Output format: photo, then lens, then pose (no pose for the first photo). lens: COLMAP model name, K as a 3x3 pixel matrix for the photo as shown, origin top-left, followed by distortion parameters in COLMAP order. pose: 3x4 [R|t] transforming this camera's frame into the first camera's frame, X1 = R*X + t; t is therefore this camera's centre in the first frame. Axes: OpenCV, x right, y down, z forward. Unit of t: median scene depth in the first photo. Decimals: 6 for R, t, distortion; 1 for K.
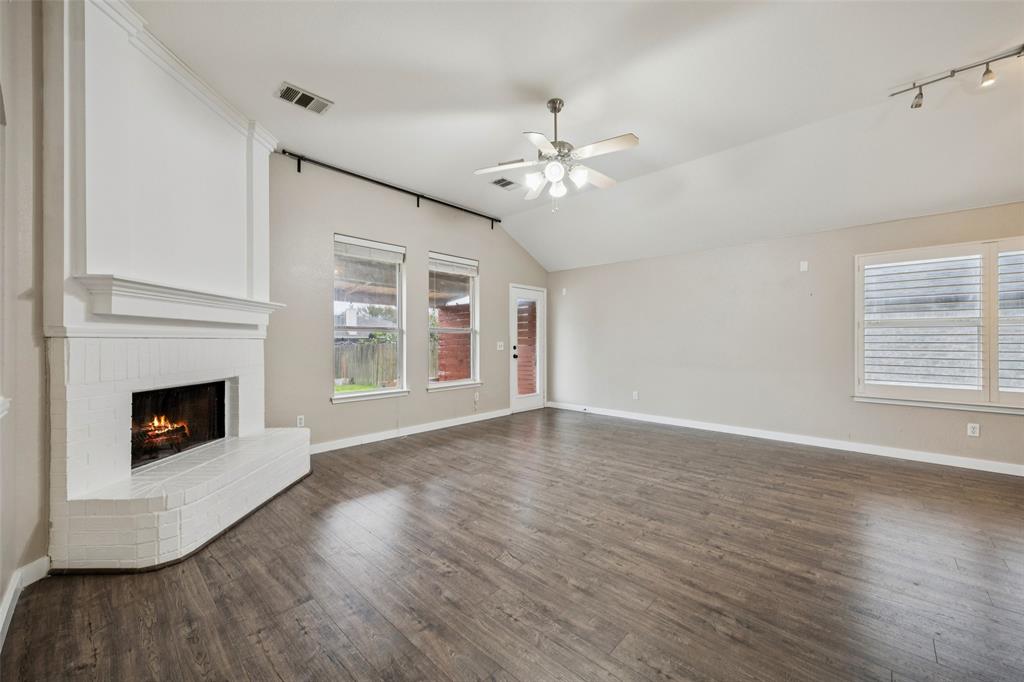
lens RADIAL K [[393.4, 0, 515.2], [0, 393.4, 341.5], [0, 0, 1]] dist [0.005177, 0.000129]
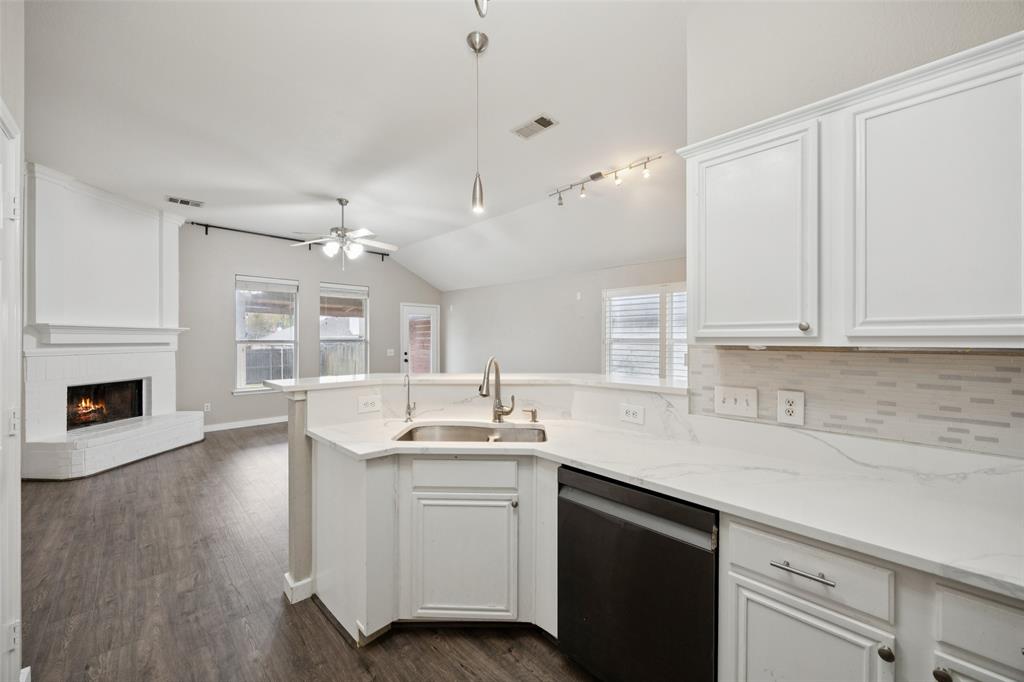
lens RADIAL K [[392.4, 0, 514.7], [0, 392.4, 340.7], [0, 0, 1]] dist [0.000663, -0.000158]
pose [[0.998696, 0.002814, -0.050971, 0.804042], [-0.002588, 0.999987, 0.004490, -0.063197], [0.050983, -0.004352, 0.998690, -0.466065]]
